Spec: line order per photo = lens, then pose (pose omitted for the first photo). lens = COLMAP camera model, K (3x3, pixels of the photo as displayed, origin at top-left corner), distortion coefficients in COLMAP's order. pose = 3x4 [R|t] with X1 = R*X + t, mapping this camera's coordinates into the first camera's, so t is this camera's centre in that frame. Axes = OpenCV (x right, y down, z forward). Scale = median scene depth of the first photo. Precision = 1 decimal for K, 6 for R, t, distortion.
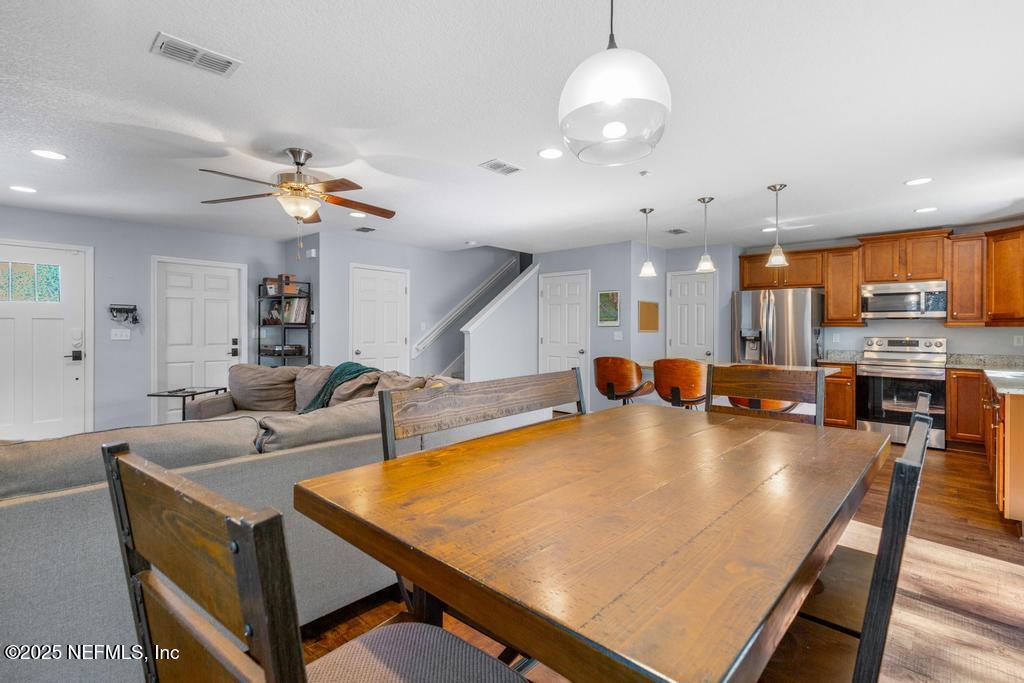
lens RADIAL K [[473.8, 0, 513.5], [0, 473.8, 329.5], [0, 0, 1]] dist [0.003421, 0.000325]
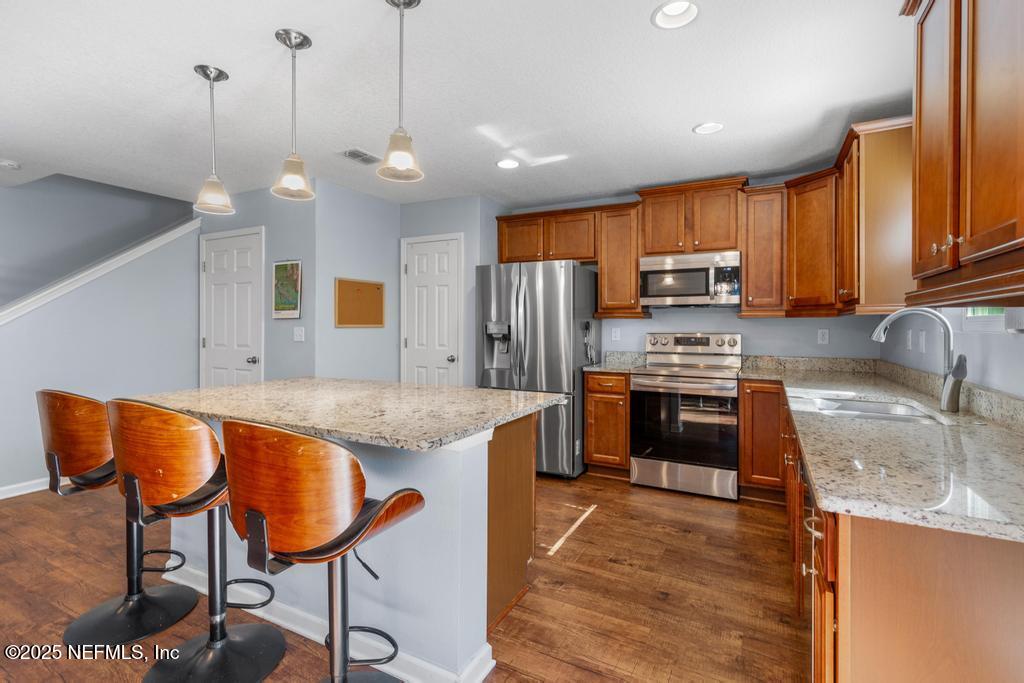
lens RADIAL K [[471.3, 0, 516.1], [0, 471.3, 326.9], [0, 0, 1]] dist [0.003454, 0.000351]
pose [[0.965040, -0.006373, 0.262024, 0.398868], [0.004796, 0.999966, 0.006660, 0.001386], [-0.262057, -0.005171, 0.965038, 0.404972]]
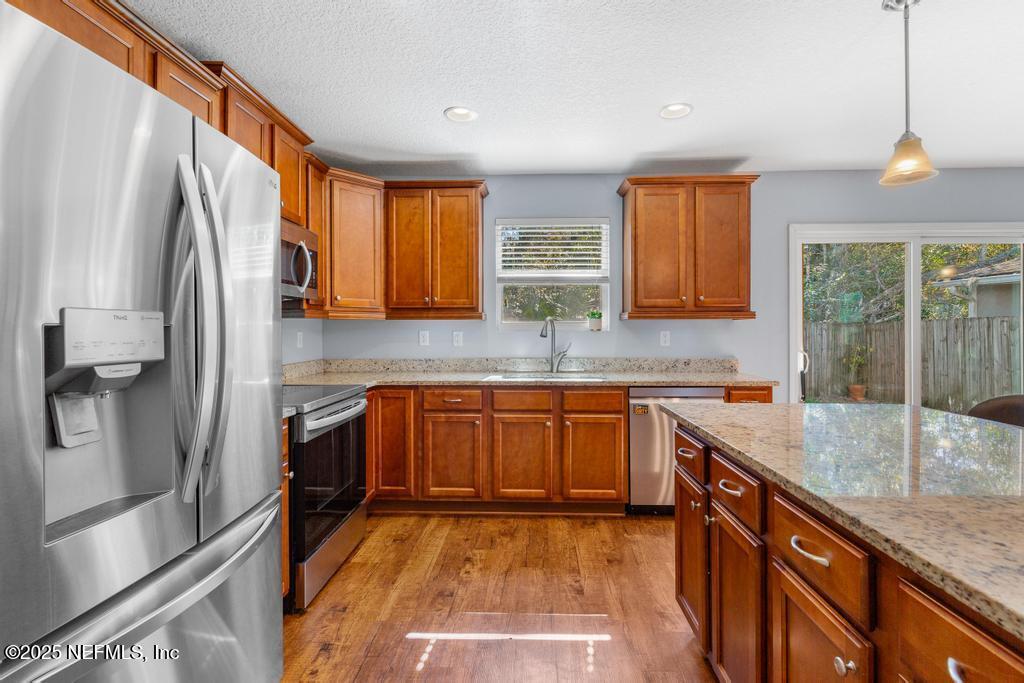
lens RADIAL K [[471.3, 0, 516.1], [0, 471.3, 326.9], [0, 0, 1]] dist [0.003454, 0.000351]
pose [[-0.647674, -0.001543, 0.761916, 0.334018], [0.000561, 0.999997, 0.002502, 0.003378], [-0.761918, 0.002048, -0.647671, 1.136853]]
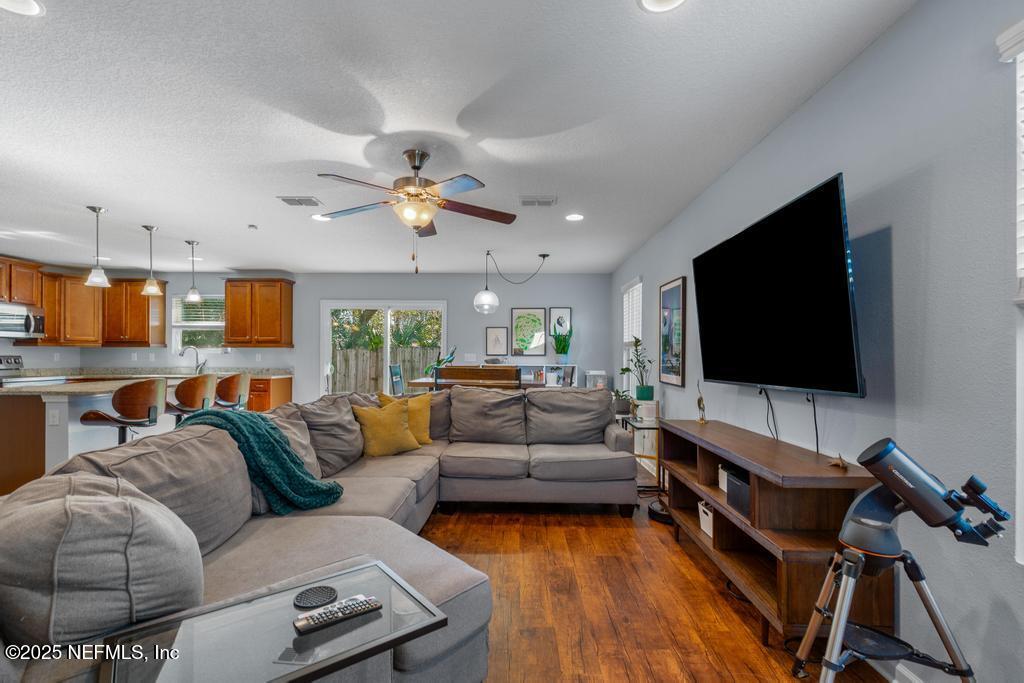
lens RADIAL K [[469.7, 0, 514.5], [0, 469.7, 356.0], [0, 0, 1]] dist [0.005294, 0.000007]
pose [[-0.664799, -0.007724, 0.746983, -0.757106], [-0.005286, 0.999970, 0.005636, 0.005858], [-0.747004, -0.000202, -0.664820, 0.875531]]
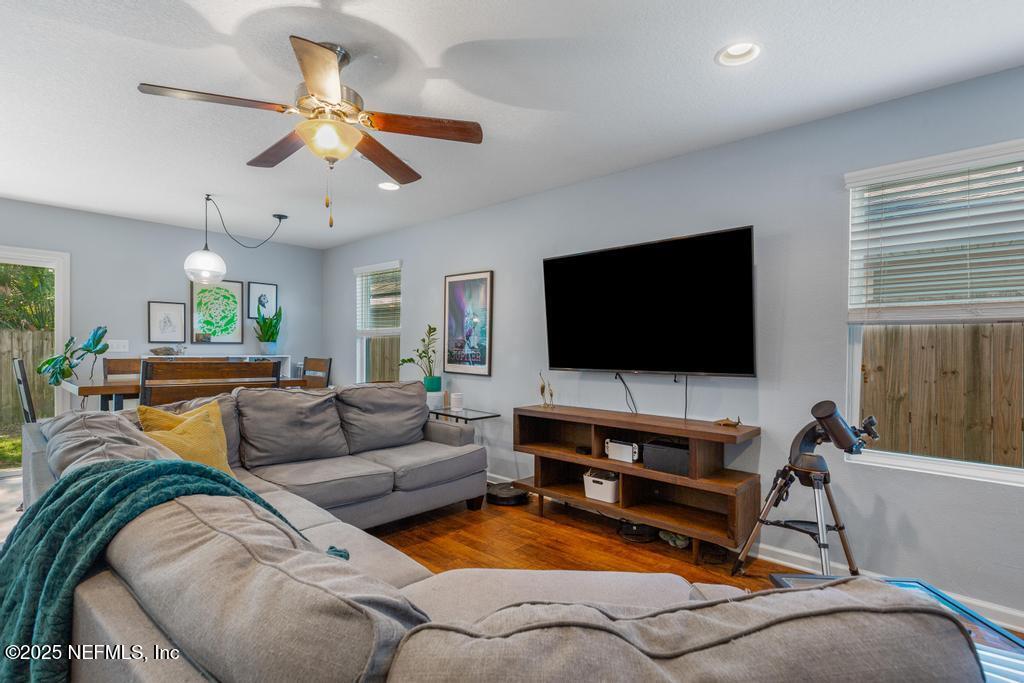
lens RADIAL K [[489.5, 0, 516.0], [0, 489.5, 355.6], [0, 0, 1]] dist [0.004972, 0.000381]
pose [[-0.999853, -0.015813, 0.006684, -0.430969], [-0.015678, 0.999682, 0.019741, 0.006963], [-0.006994, 0.019633, -0.999783, 0.991728]]
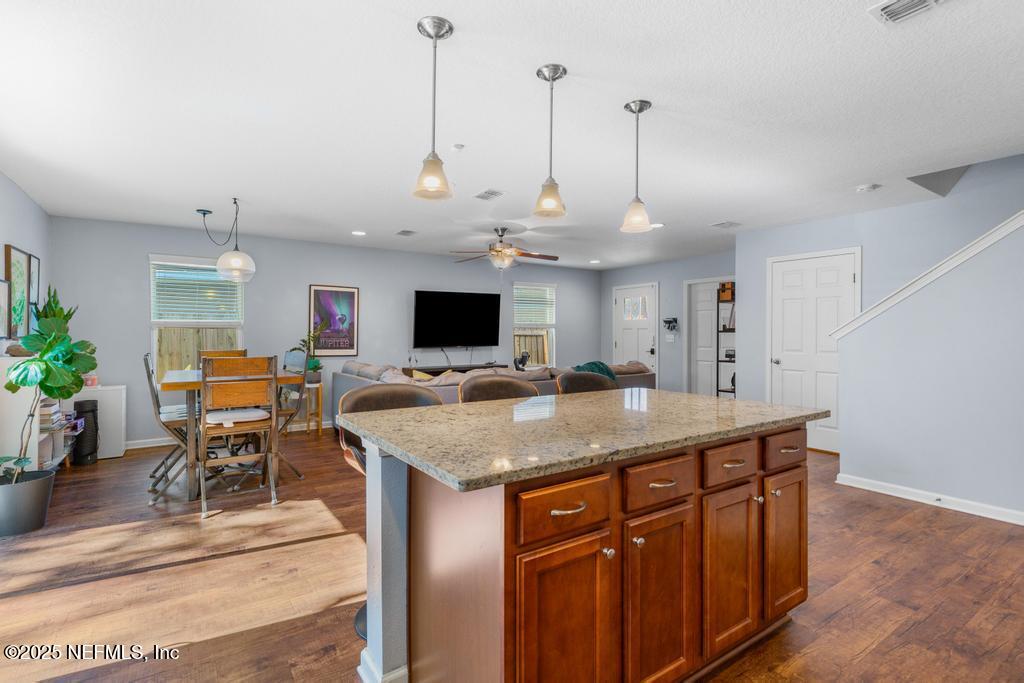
lens RADIAL K [[480.4, 0, 511.1], [0, 480.4, 332.7], [0, 0, 1]] dist [-0.000029, 0.000090]
pose [[-0.242785, -0.008052, -0.970047, 0.708872], [-0.004469, 0.999964, -0.007181, 0.005652], [0.970070, 0.002591, -0.242812, 0.865212]]
